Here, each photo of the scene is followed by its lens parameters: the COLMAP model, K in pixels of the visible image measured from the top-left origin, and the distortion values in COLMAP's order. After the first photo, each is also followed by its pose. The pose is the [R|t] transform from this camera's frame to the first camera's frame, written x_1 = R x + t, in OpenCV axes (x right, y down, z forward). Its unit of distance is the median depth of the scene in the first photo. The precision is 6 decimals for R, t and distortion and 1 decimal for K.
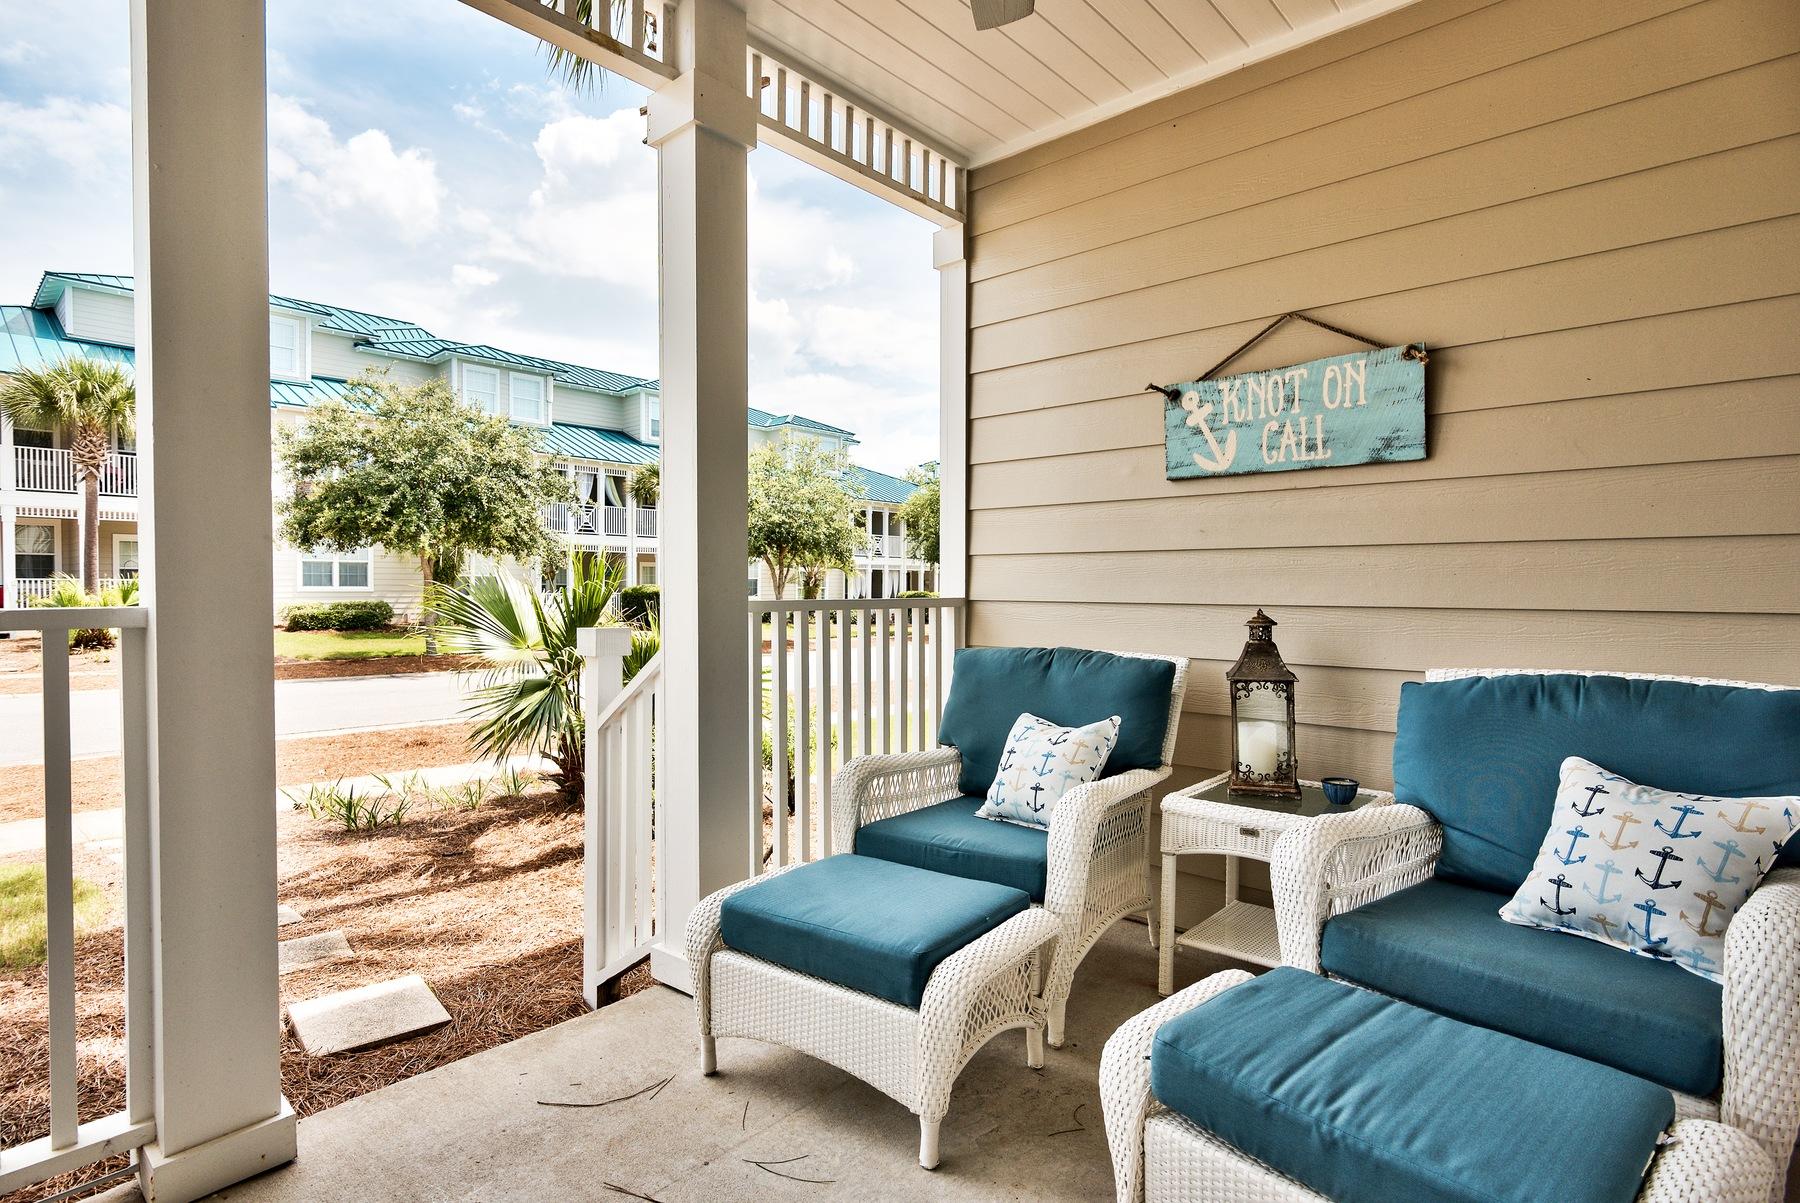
lens RADIAL K [[895.3, 0, 900.0], [0, 895.3, 601.5], [0, 0, 1]] dist [-0.000984, 0.000278]
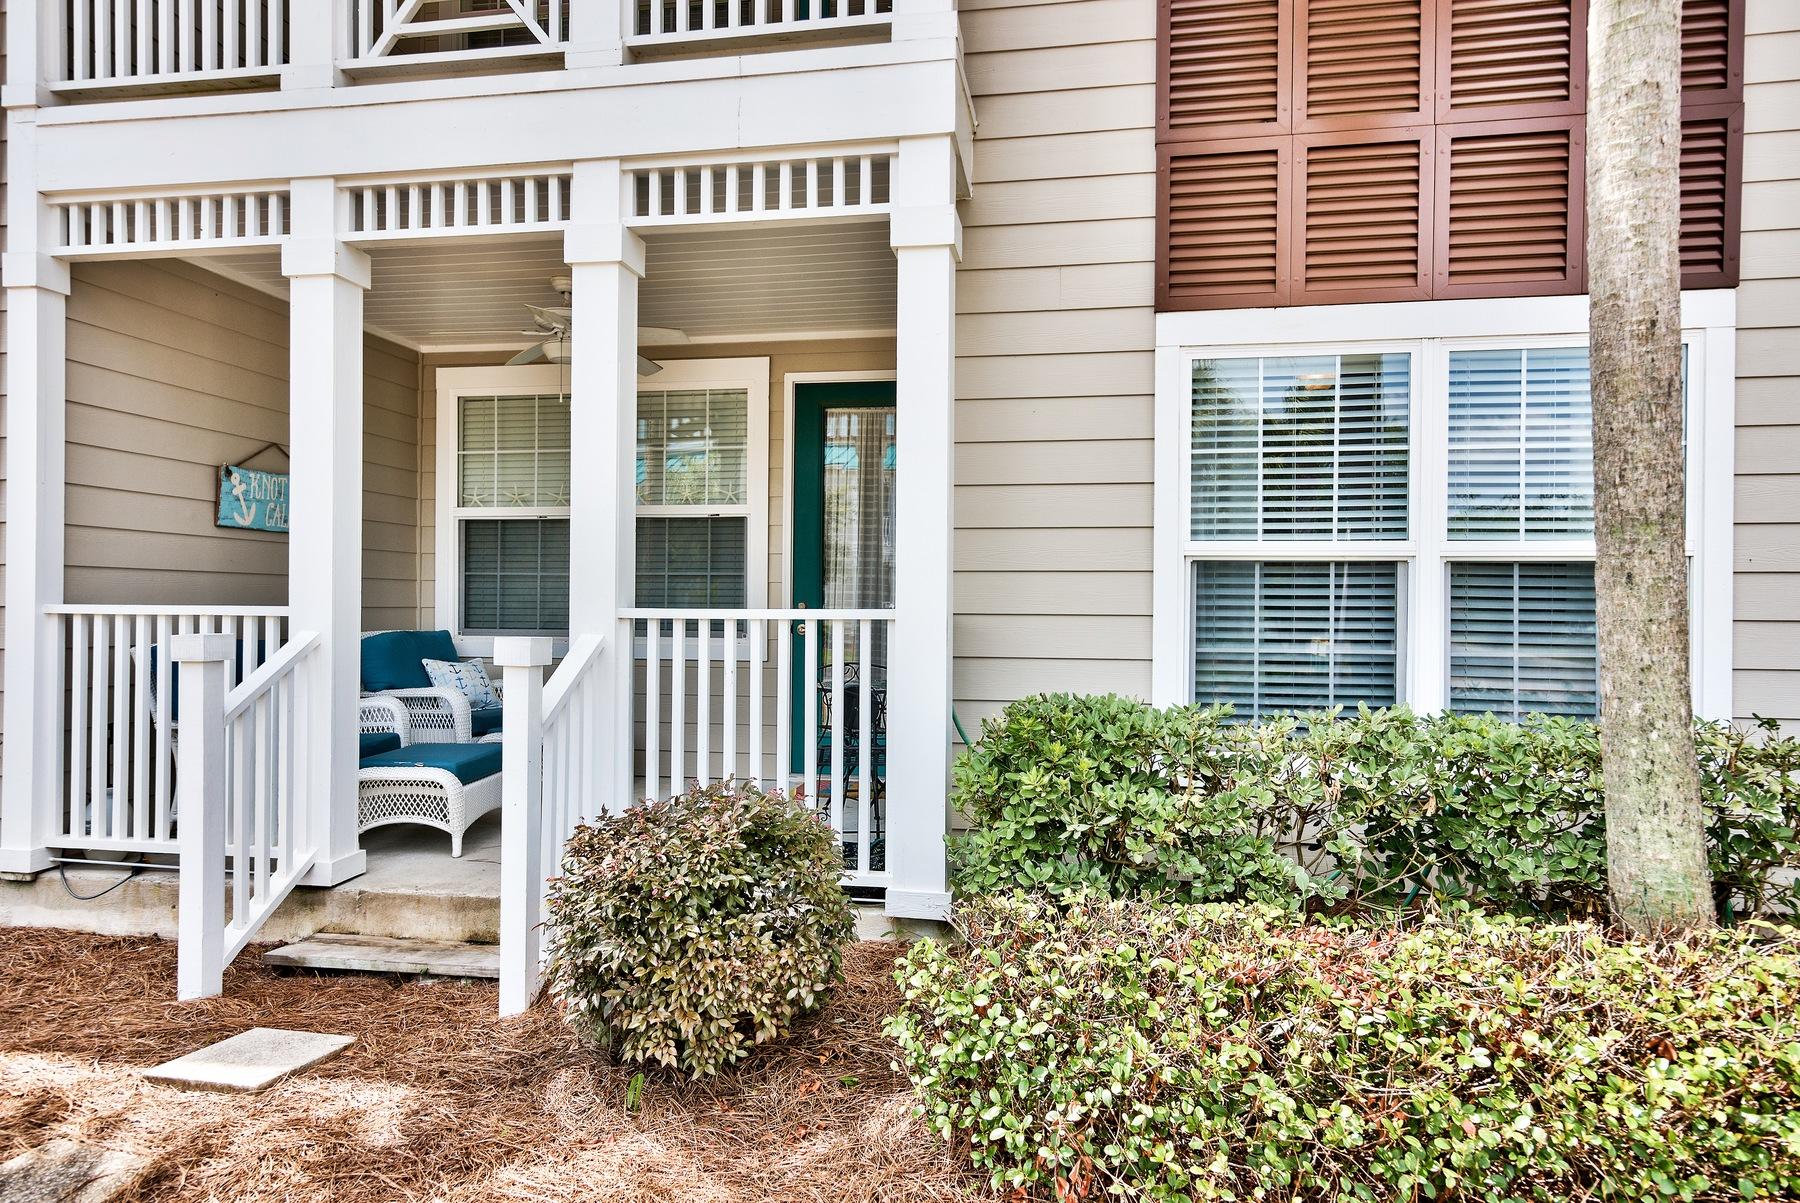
lens RADIAL K [[1138.9, 0, 900.0], [0, 1138.9, 601.5], [0, 0, 1]] dist [0.000061, 0.000060]
pose [[-0.531687, -0.001822, 0.846939, -2.007072], [0.007690, 0.999946, 0.006979, -0.013193], [-0.846906, 0.010223, -0.531645, 1.083074]]
